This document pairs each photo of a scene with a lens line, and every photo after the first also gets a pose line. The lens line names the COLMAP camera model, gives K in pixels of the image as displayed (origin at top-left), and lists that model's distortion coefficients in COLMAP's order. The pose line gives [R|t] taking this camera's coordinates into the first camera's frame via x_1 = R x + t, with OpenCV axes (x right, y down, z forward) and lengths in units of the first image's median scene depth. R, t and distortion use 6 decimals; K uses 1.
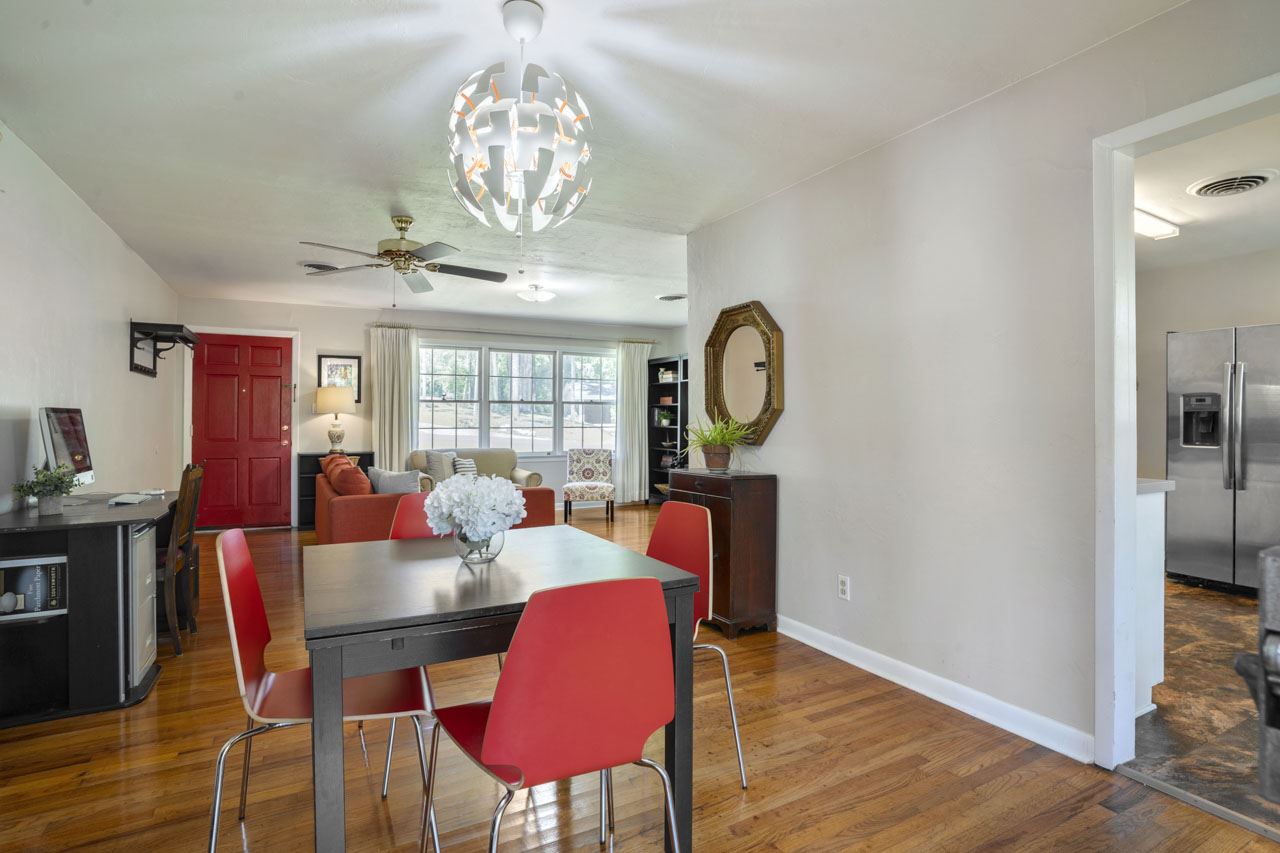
lens RADIAL K [[633.7, 0, 634.4], [0, 633.7, 417.8], [0, 0, 1]] dist [-0.068692, 0.016711]
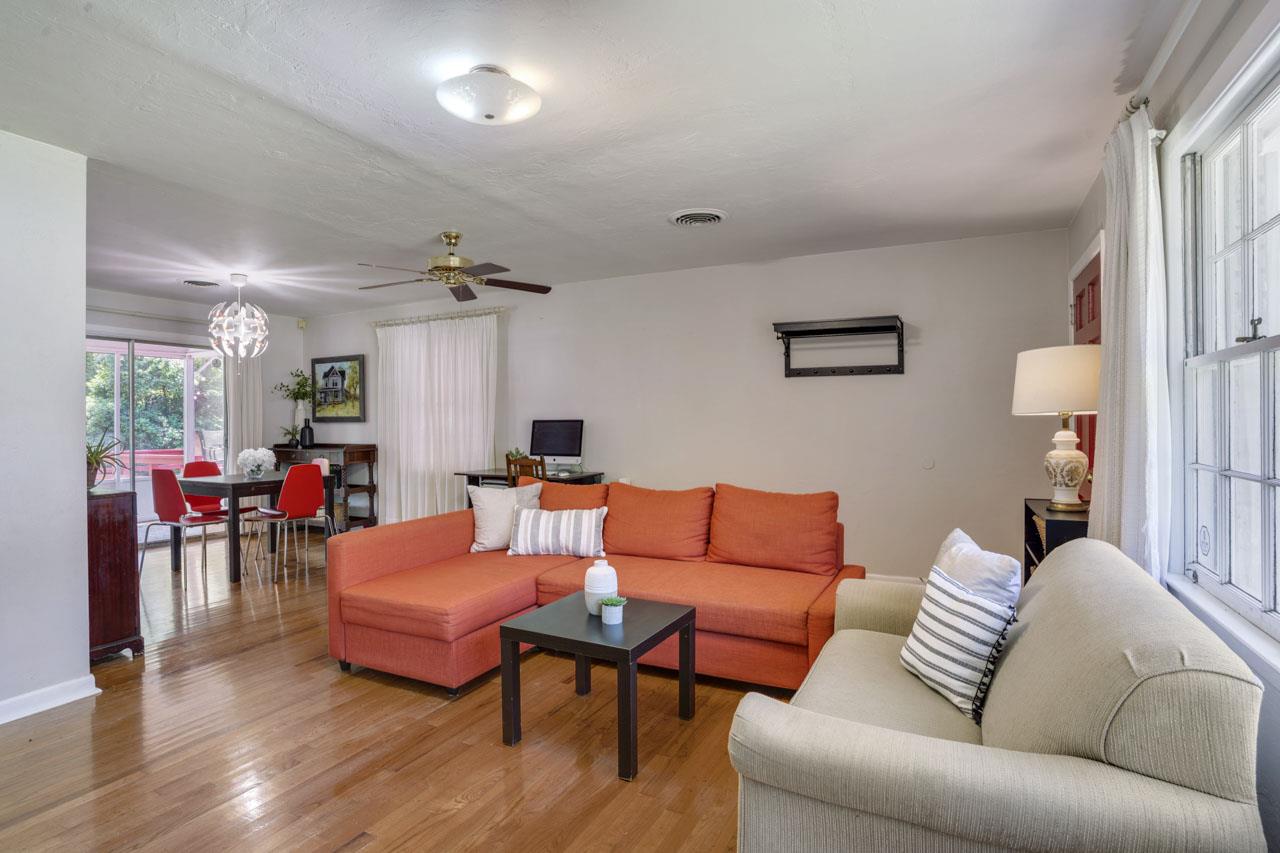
lens RADIAL K [[657.7, 0, 650.5], [0, 657.7, 423.4], [0, 0, 1]] dist [-0.057611, 0.026836]
pose [[-0.831712, 0.008708, -0.555139, -0.029854], [0.008728, 0.999959, 0.002610, -0.004556], [0.555139, -0.002675, -0.831753, 1.198568]]
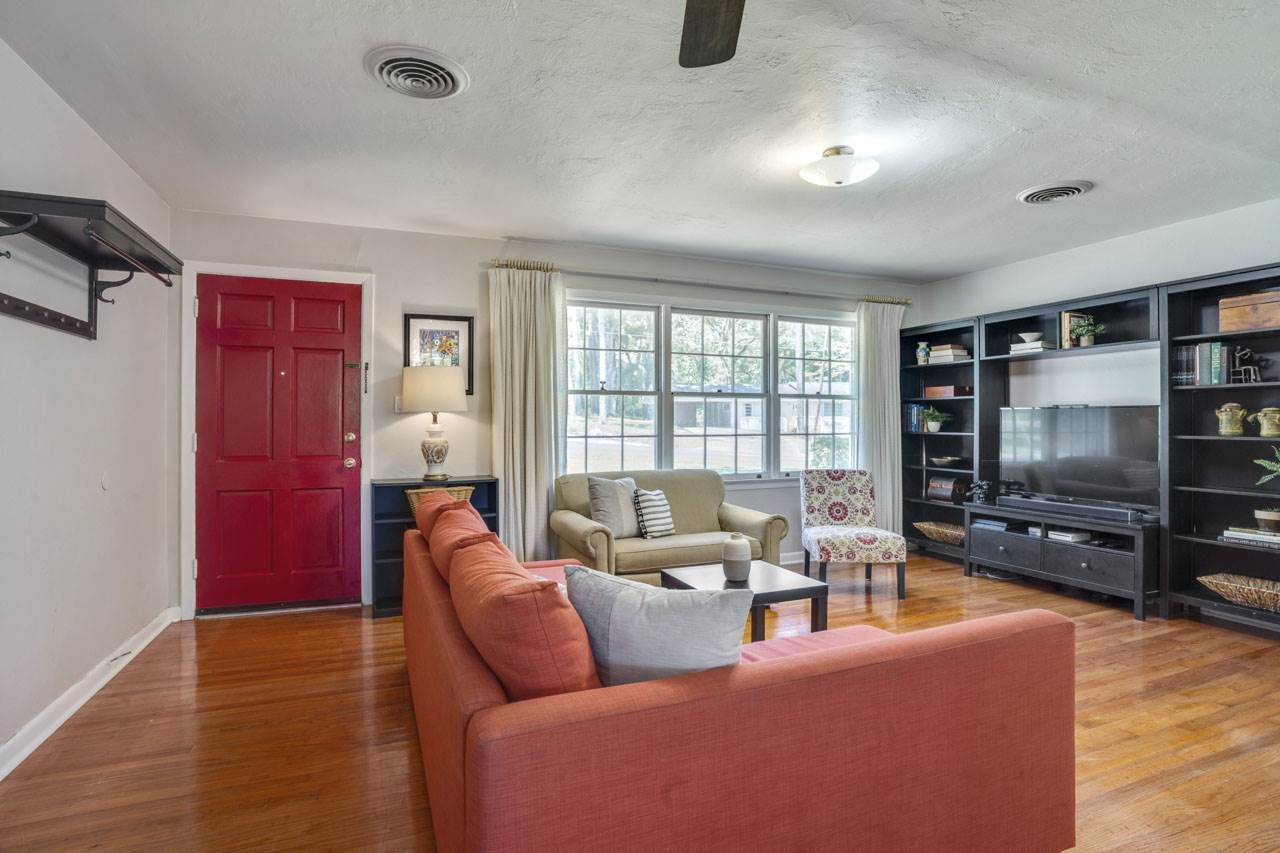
lens RADIAL K [[633.7, 0, 640.3], [0, 633.7, 426.5], [0, 0, 1]] dist [-0.068692, 0.016711]
pose [[0.994610, -0.002507, -0.103653, -0.225561], [0.003120, 0.999979, 0.005752, 0.003431], [0.103636, -0.006044, 0.994597, 0.434645]]
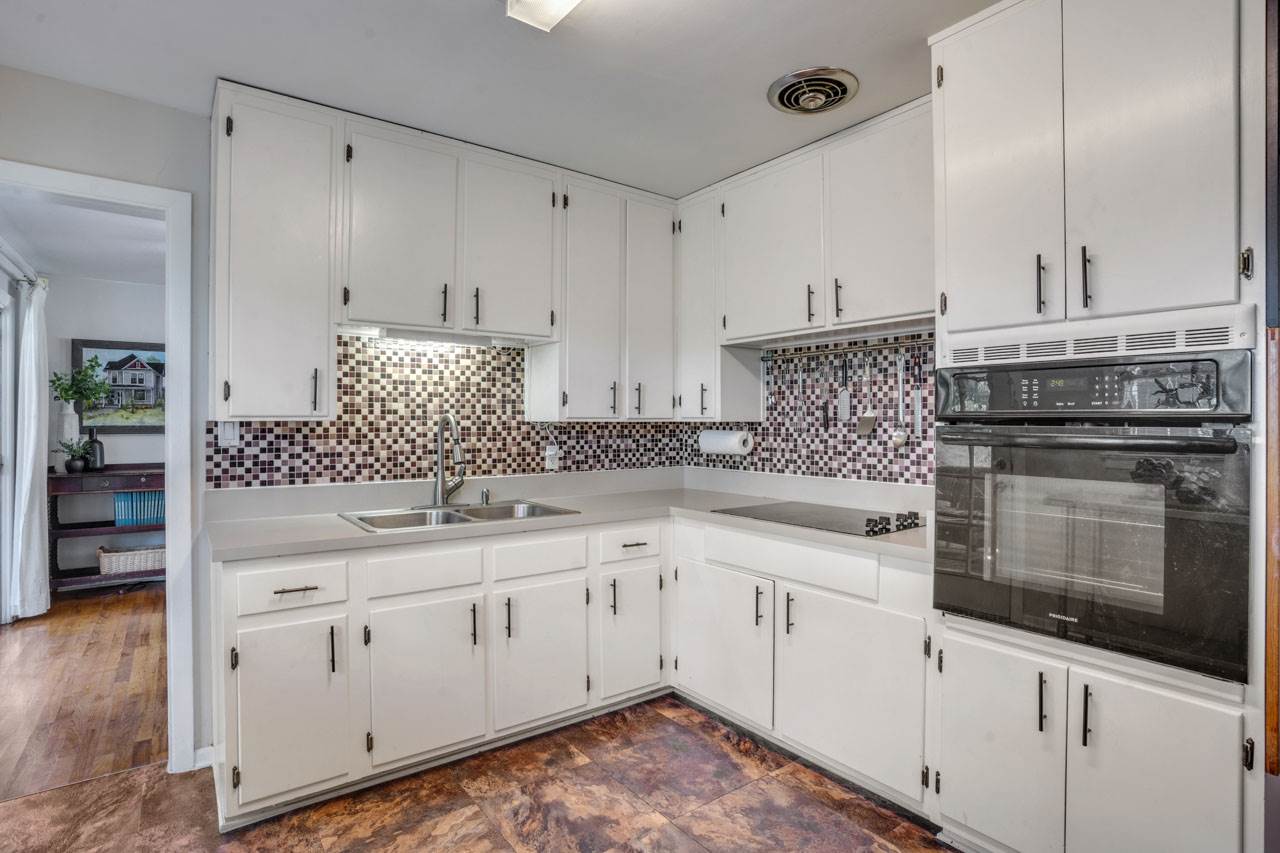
lens RADIAL K [[633.7, 0, 647.1], [0, 633.7, 425.4], [0, 0, 1]] dist [-0.068692, 0.016711]
pose [[0.142142, -0.004790, -0.989835, 0.600889], [0.008401, 0.999958, -0.003632, -0.010533], [0.989811, -0.007800, 0.142176, 0.508759]]
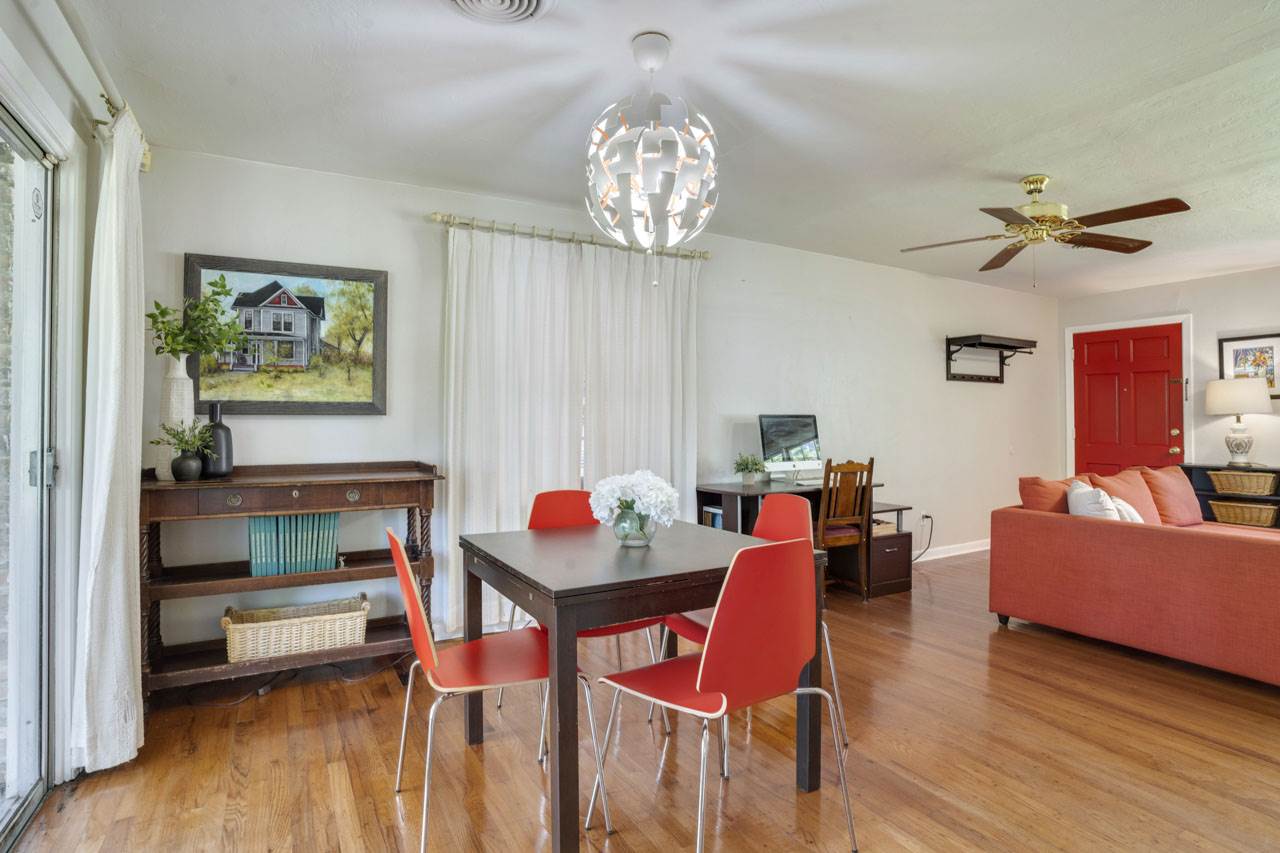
lens RADIAL K [[633.7, 0, 624.4], [0, 633.7, 412.4], [0, 0, 1]] dist [-0.068692, 0.016711]
pose [[0.000273, -0.010609, -0.999944, 0.246615], [0.003445, 0.999938, -0.010608, -0.004058], [0.999994, -0.003442, 0.000309, 0.258687]]
